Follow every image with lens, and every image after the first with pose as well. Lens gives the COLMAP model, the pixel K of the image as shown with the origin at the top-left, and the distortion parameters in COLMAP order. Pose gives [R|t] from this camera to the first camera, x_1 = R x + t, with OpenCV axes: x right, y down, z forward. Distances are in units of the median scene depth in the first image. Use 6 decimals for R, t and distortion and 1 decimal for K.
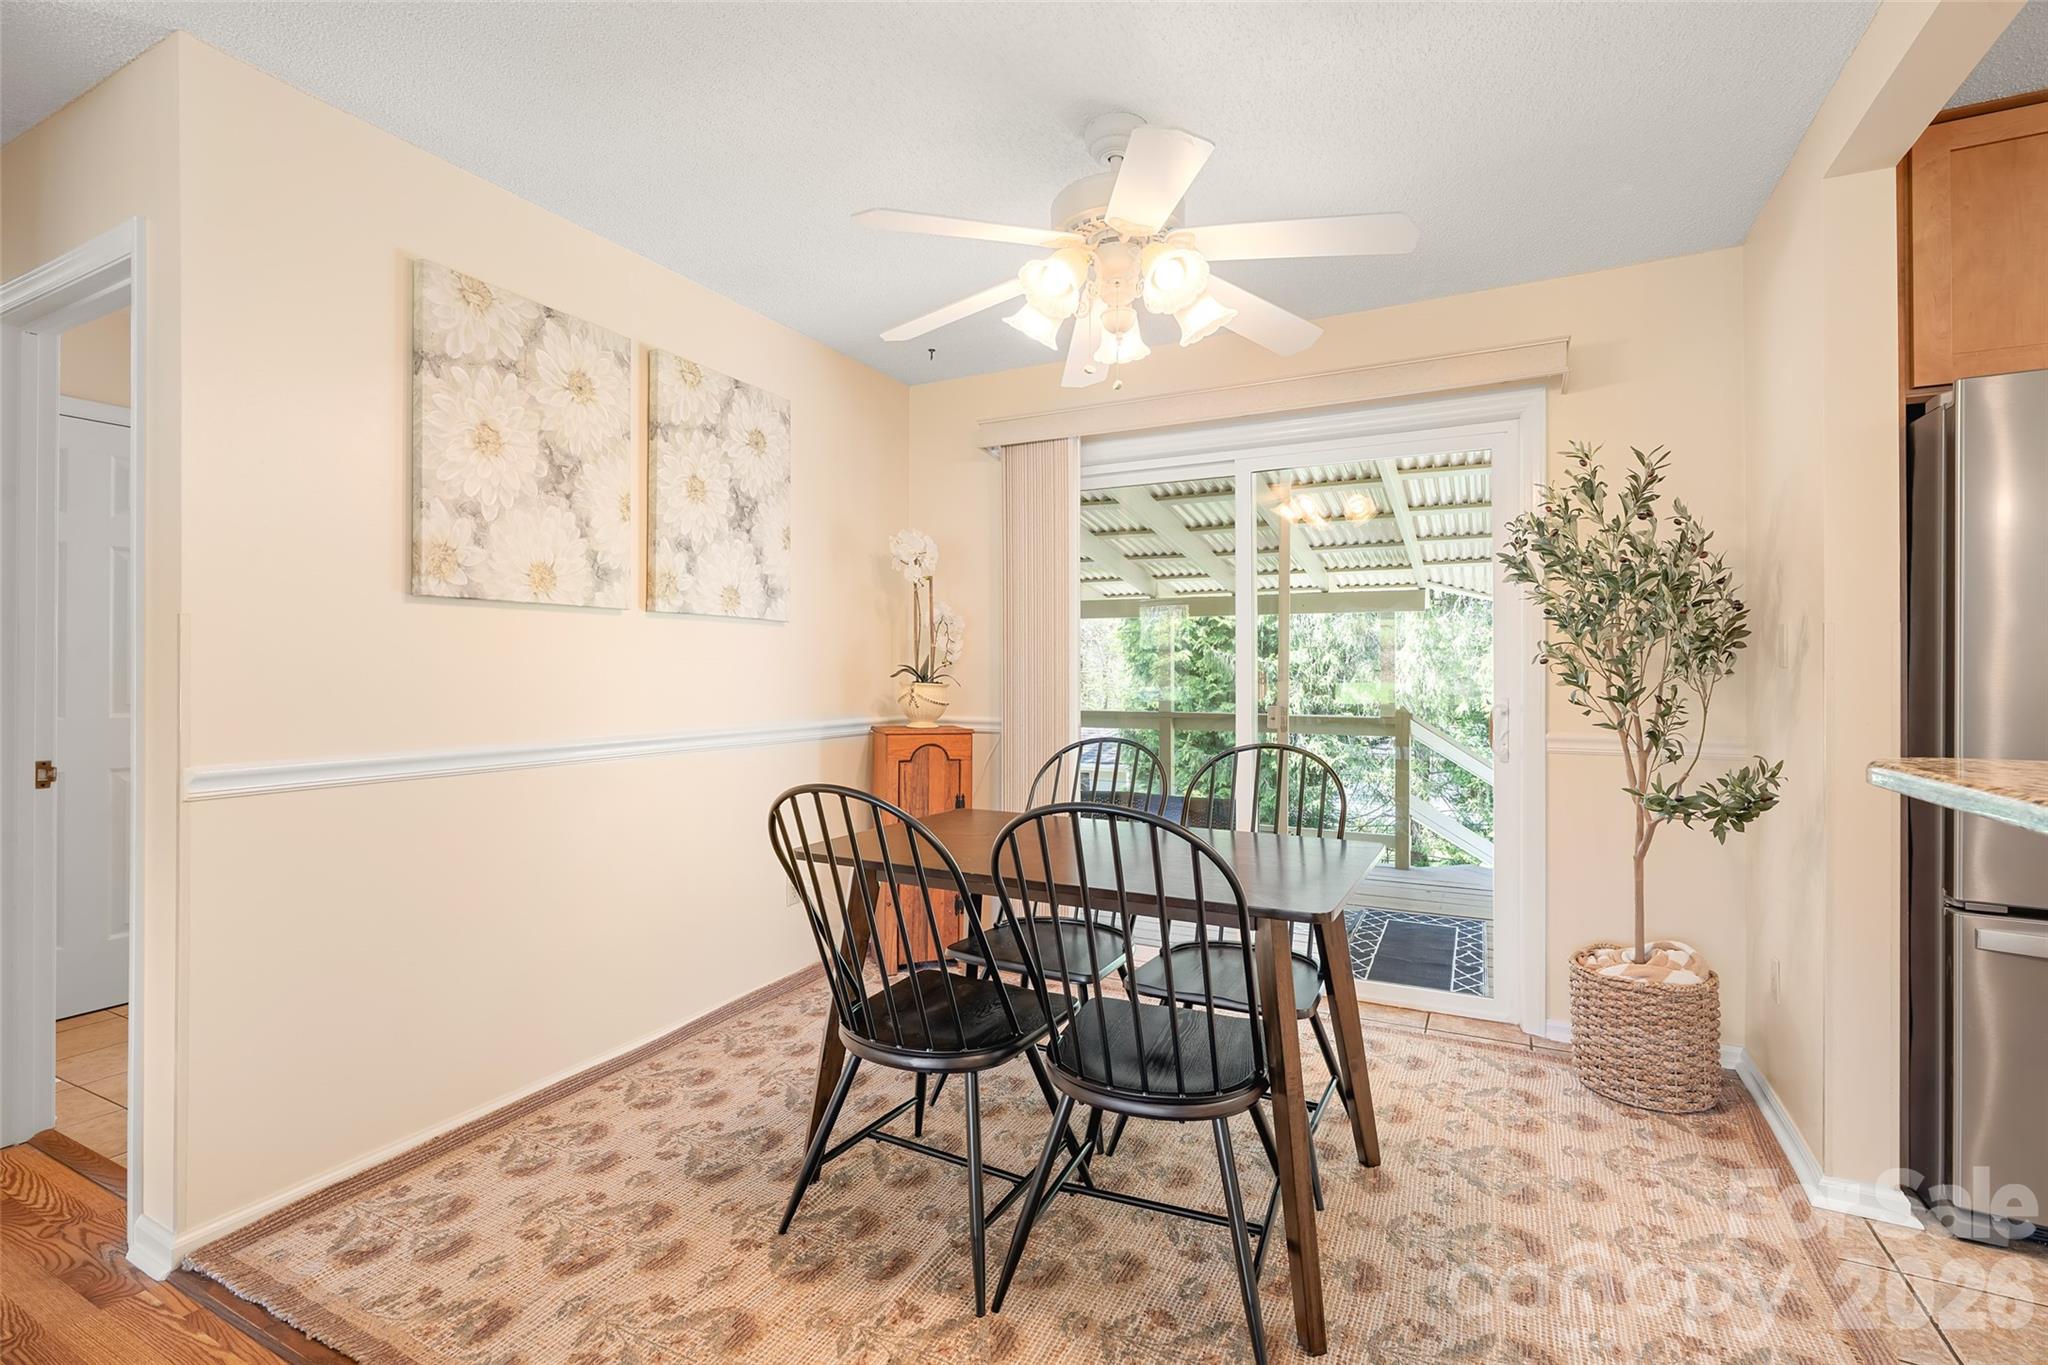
lens RADIAL K [[933.9, 0, 923.2], [0, 933.9, 663.6], [0, 0, 1]] dist [-0.001013, 0.000556]
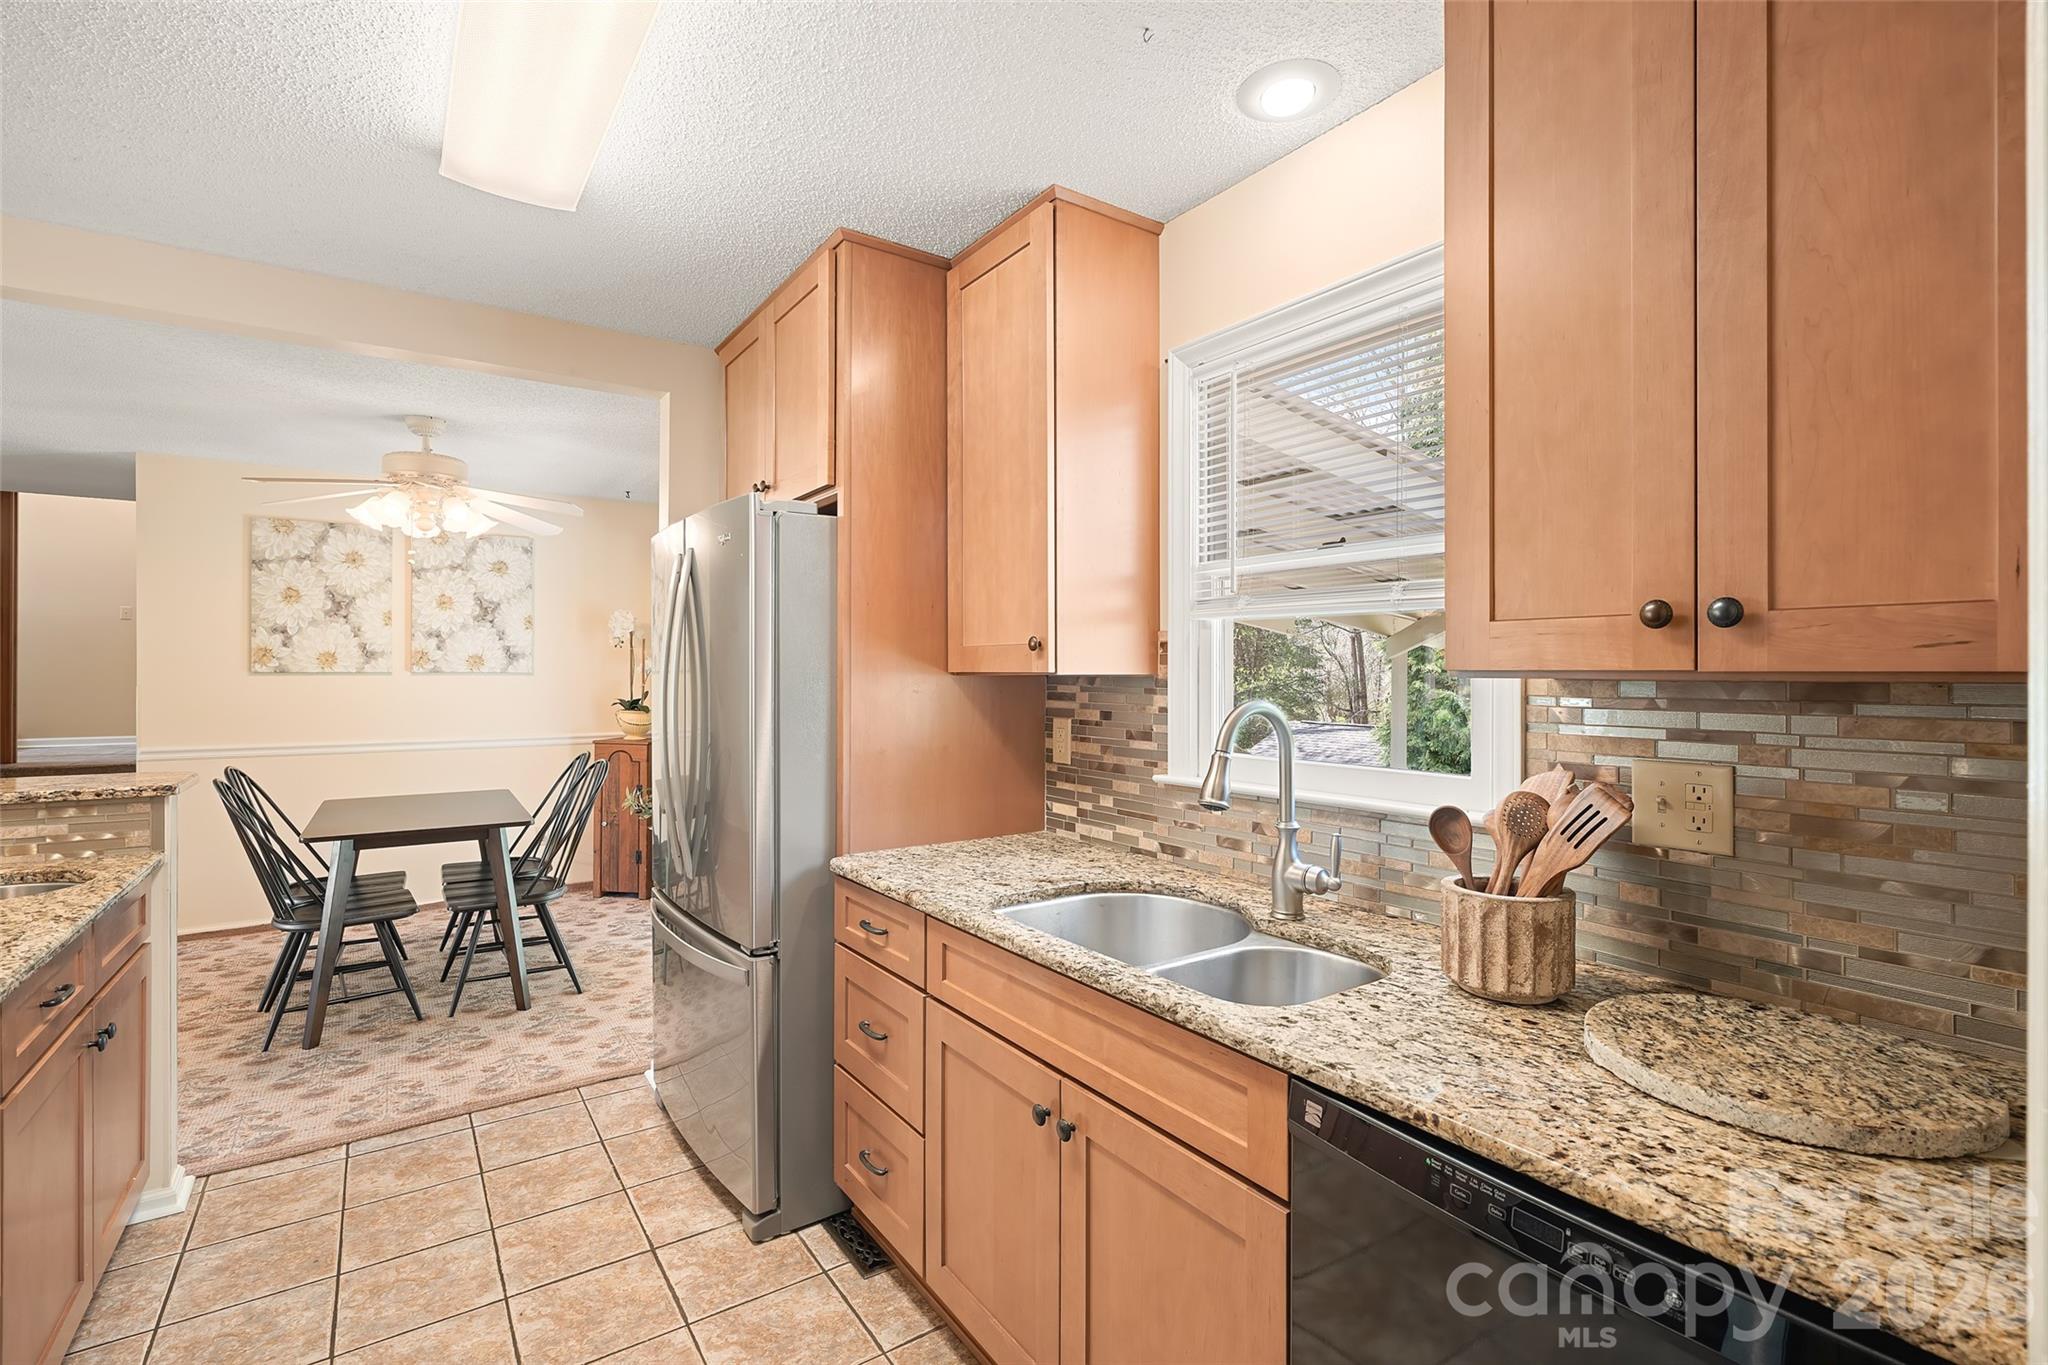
lens RADIAL K [[933.9, 0, 1016.2], [0, 933.9, 668.2], [0, 0, 1]] dist [-0.001013, 0.000556]
pose [[0.874634, -0.003320, -0.484773, 1.805552], [0.005851, 0.999976, 0.003707, -0.070390], [0.484749, -0.006079, 0.874632, -0.032868]]
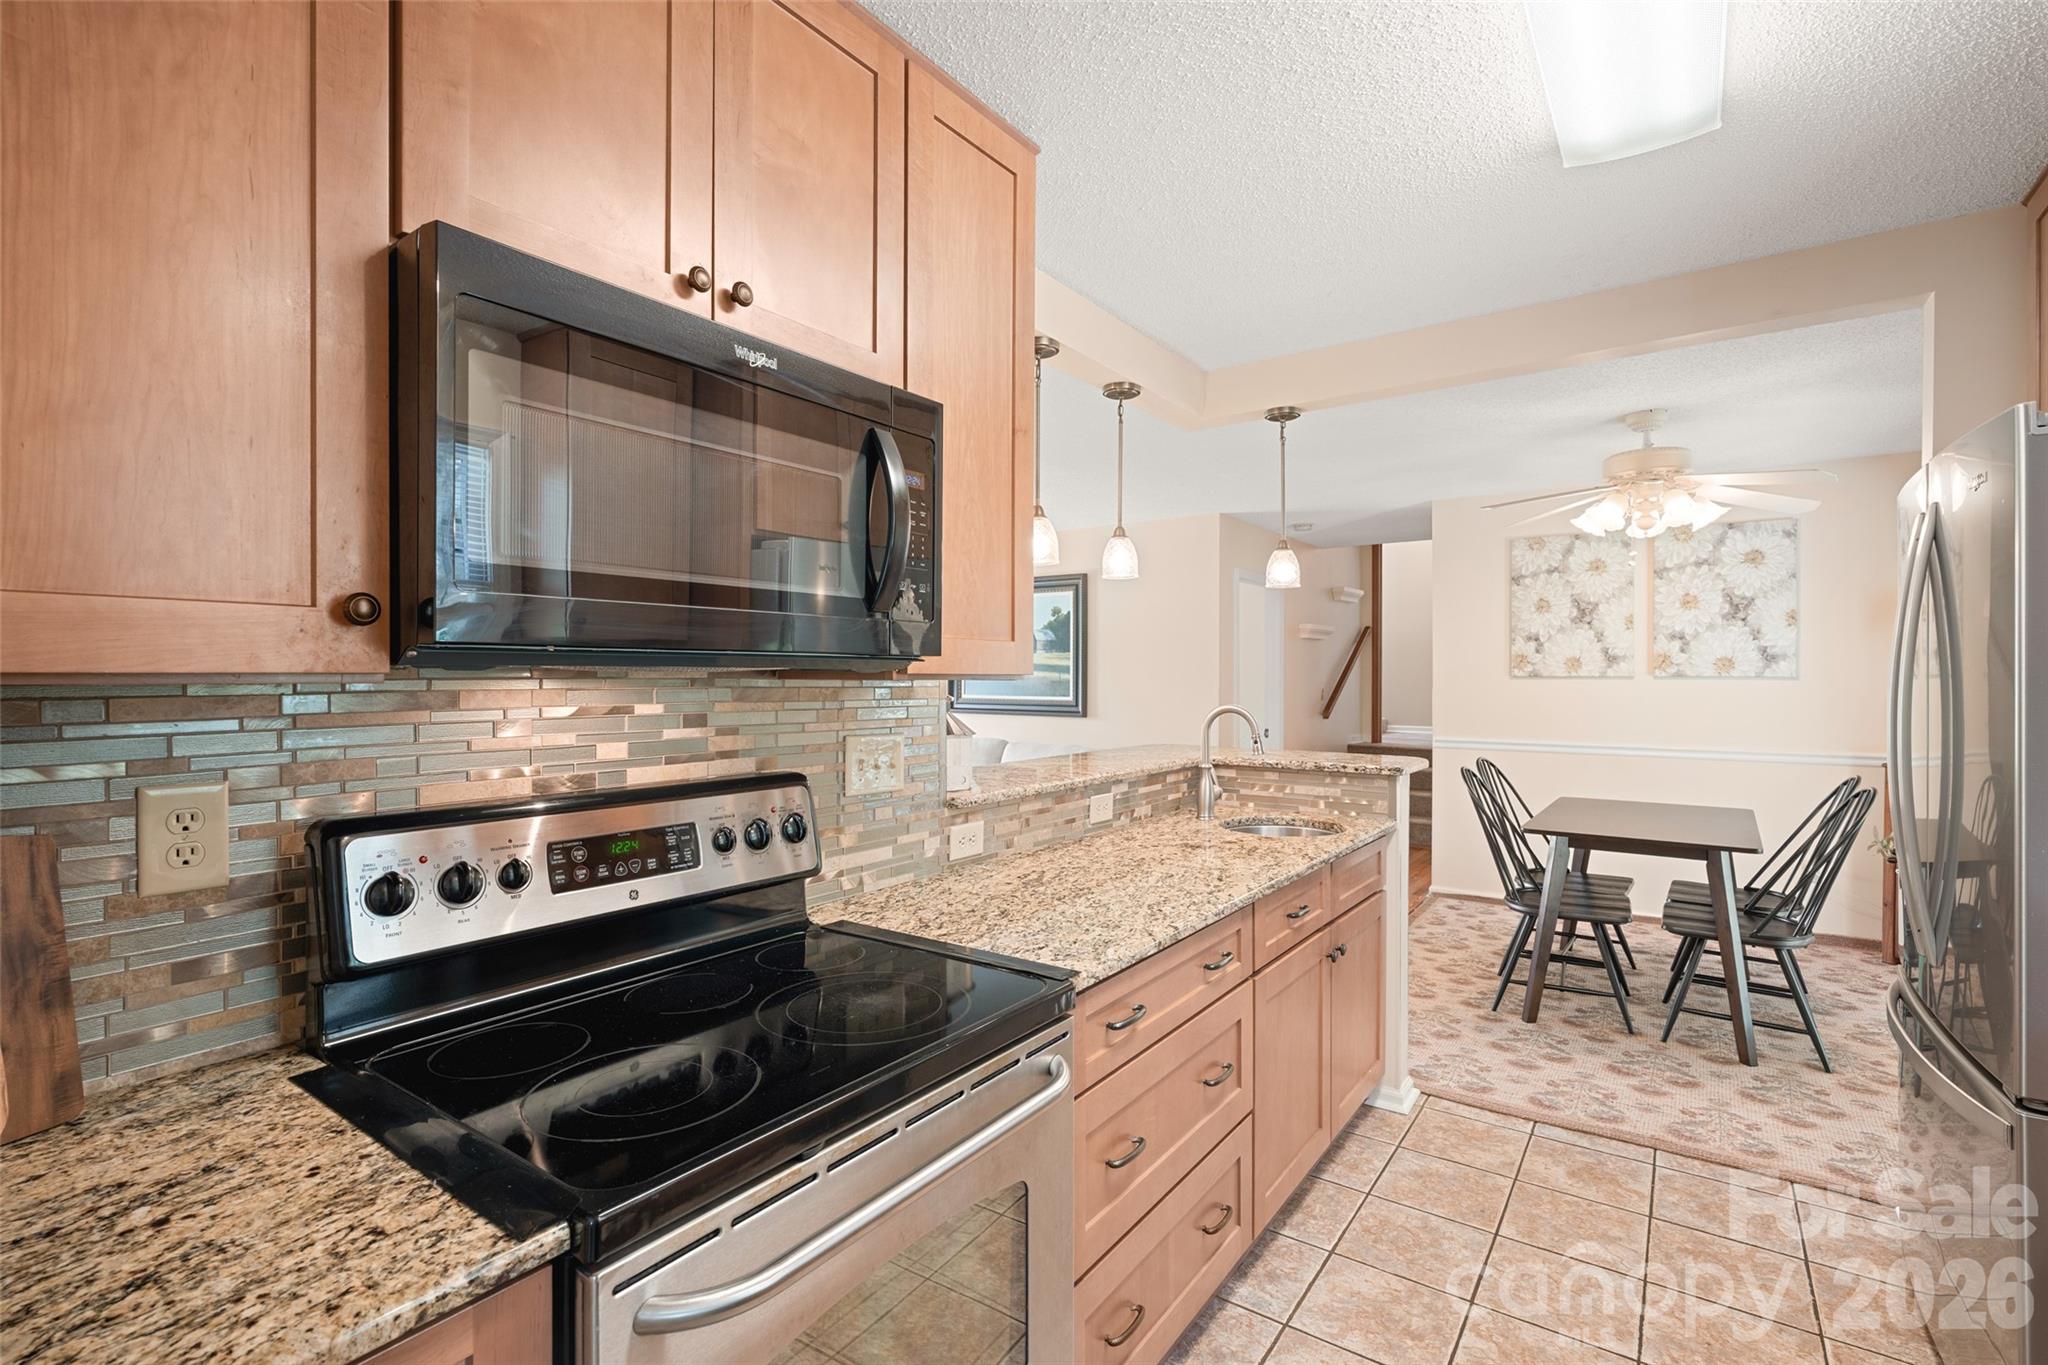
lens RADIAL K [[933.9, 0, 1019.8], [0, 933.9, 679.1], [0, 0, 1]] dist [-0.001013, 0.000556]
pose [[-0.159945, 0.001827, -0.987124, 1.832579], [0.009656, 0.999953, 0.000286, -0.069423], [0.987079, -0.009486, -0.159955, 0.098240]]
